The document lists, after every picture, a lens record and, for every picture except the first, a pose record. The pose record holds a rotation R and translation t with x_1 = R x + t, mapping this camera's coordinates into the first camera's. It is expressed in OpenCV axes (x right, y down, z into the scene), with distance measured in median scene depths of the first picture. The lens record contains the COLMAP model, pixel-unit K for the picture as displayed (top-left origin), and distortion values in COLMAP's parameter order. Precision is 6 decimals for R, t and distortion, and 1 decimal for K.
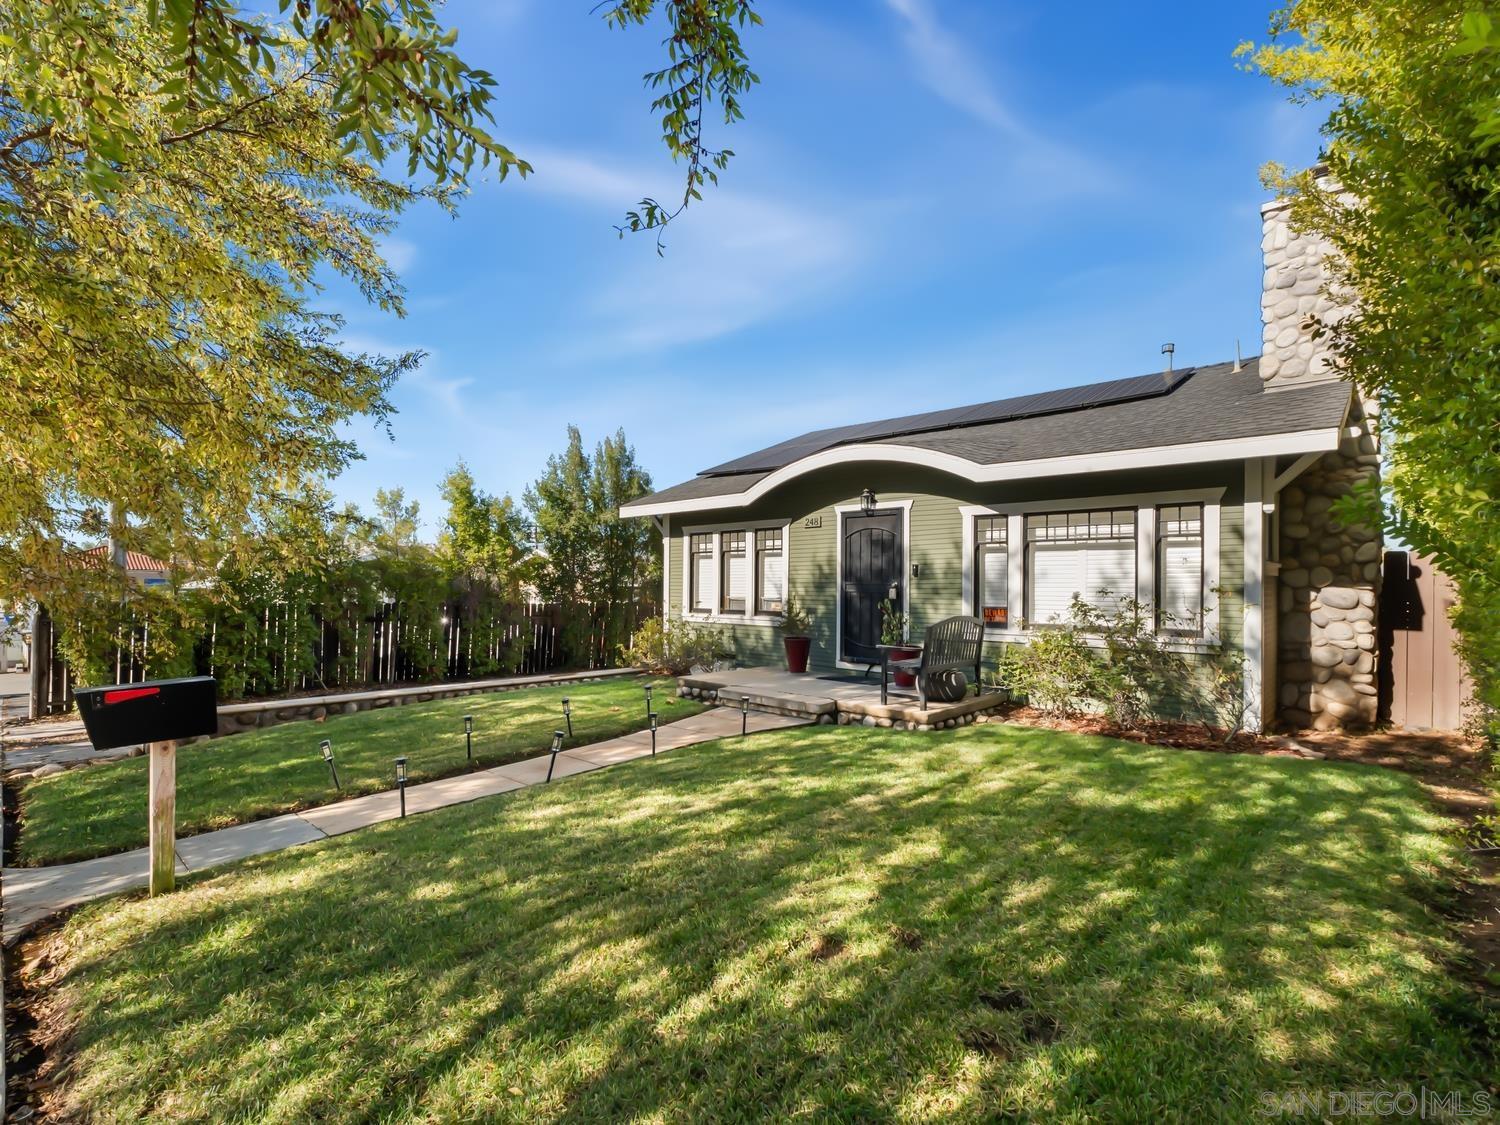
lens RADIAL K [[714.7, 0, 740.3], [0, 714.7, 572.6], [0, 0, 1]] dist [-0.000643, 0.000482]
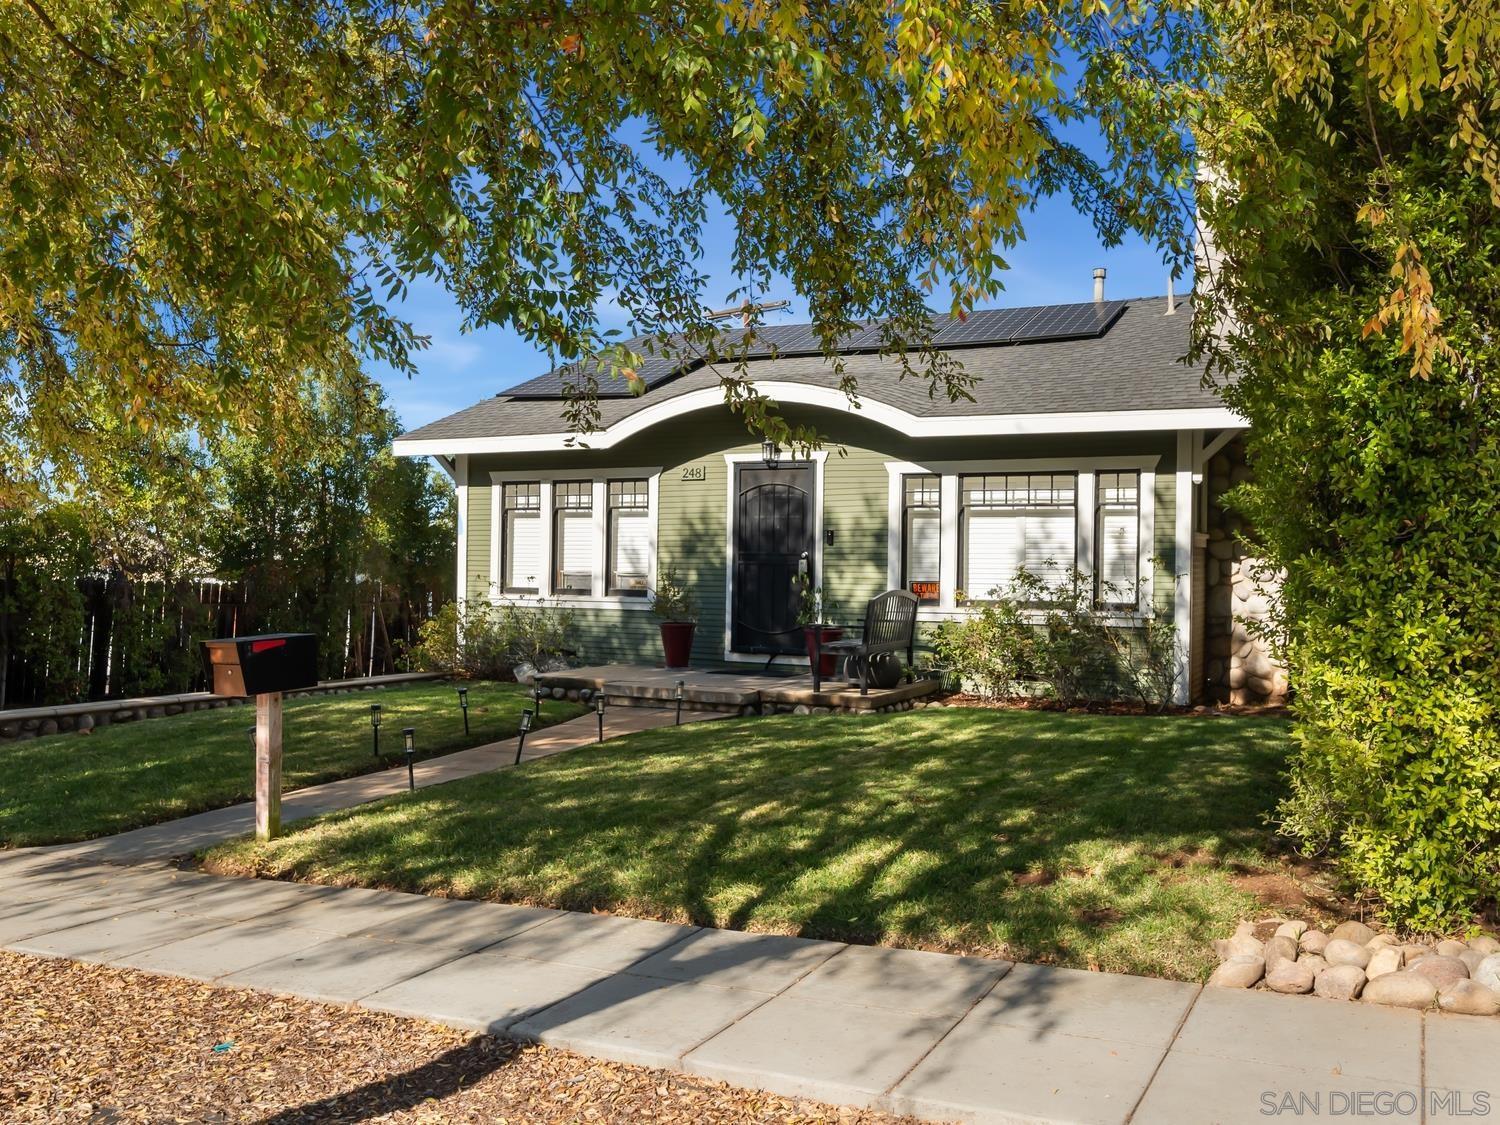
lens RADIAL K [[1295.2, 0, 750.0], [0, 1295.2, 555.6], [0, 0, 1]] dist [-0.006133, -0.003038]
pose [[0.956128, 0.007781, 0.292847, -0.279710], [-0.011168, 0.999889, 0.009897, 0.004180], [-0.292738, -0.012734, 0.956108, -0.395632]]
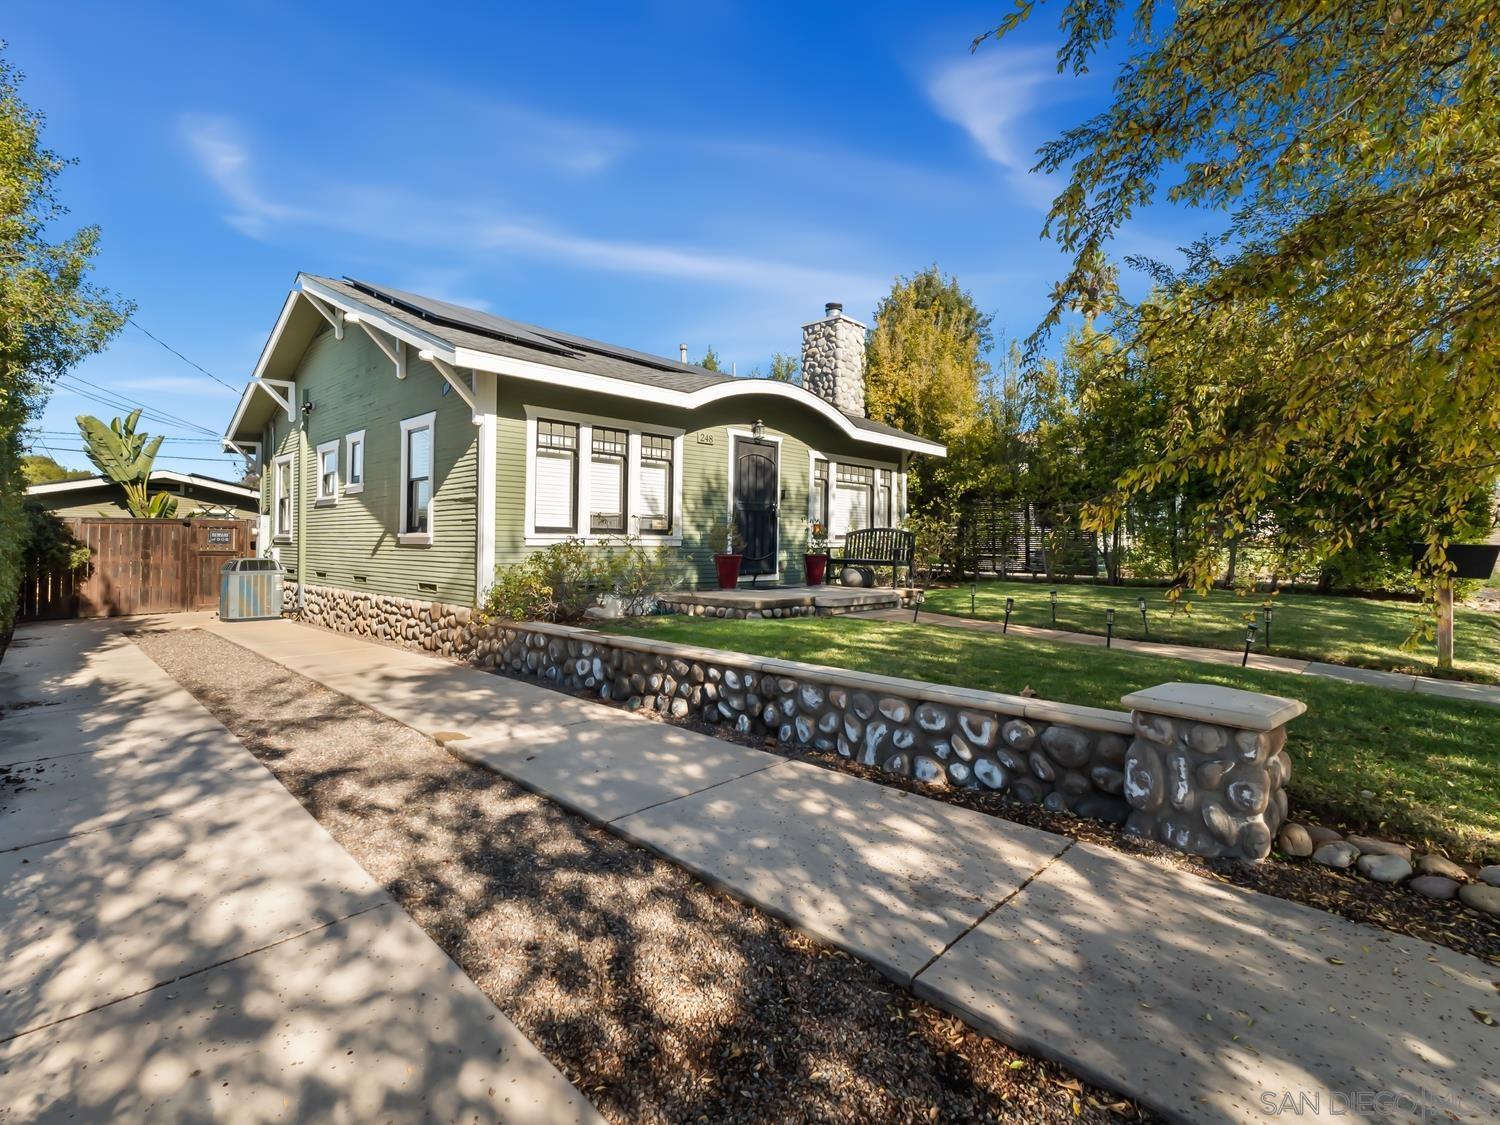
lens RADIAL K [[714.7, 0, 741.0], [0, 714.7, 525.4], [0, 0, 1]] dist [-0.000643, 0.000482]
pose [[0.017230, 0.009533, 0.999806, -1.012231], [-0.035097, 0.999344, -0.008923, 0.065672], [-0.999235, -0.034937, 0.017554, 1.057564]]
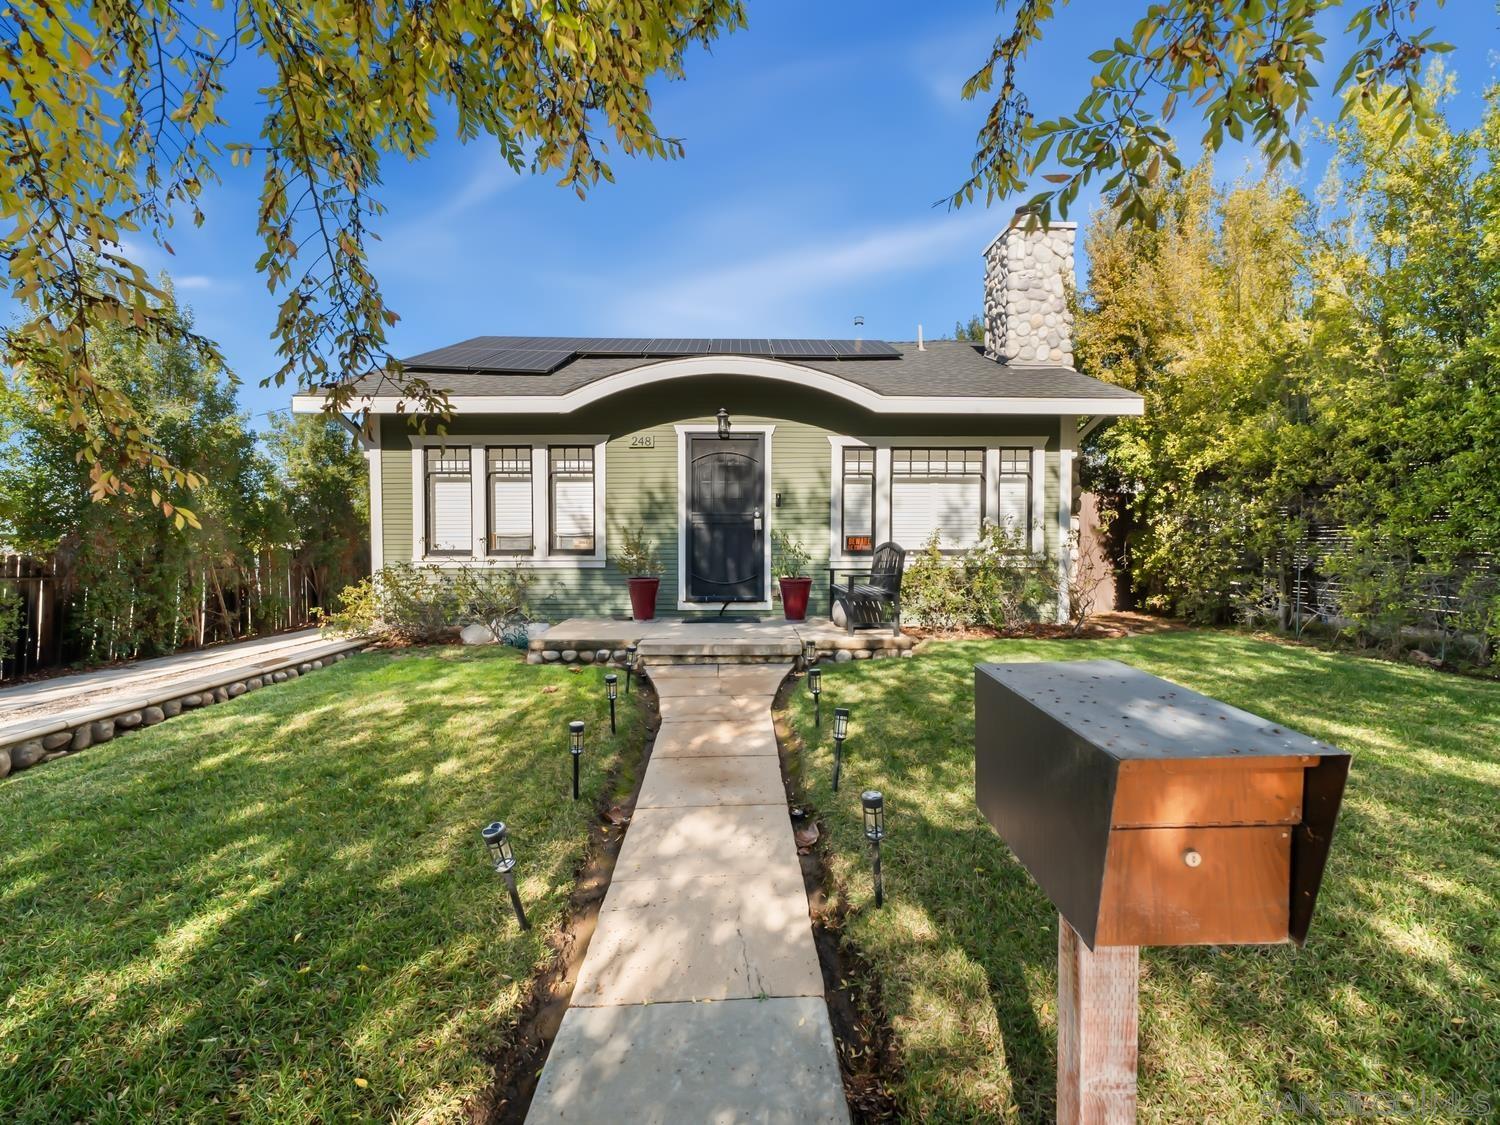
lens RADIAL K [[714.7, 0, 753.7], [0, 714.7, 560.9], [0, 0, 1]] dist [-0.000643, 0.000482]
pose [[0.707126, -0.037531, 0.706091, -0.462233], [-0.004084, 0.998357, 0.057156, 0.024517], [-0.707076, -0.043300, 0.705810, 0.345606]]
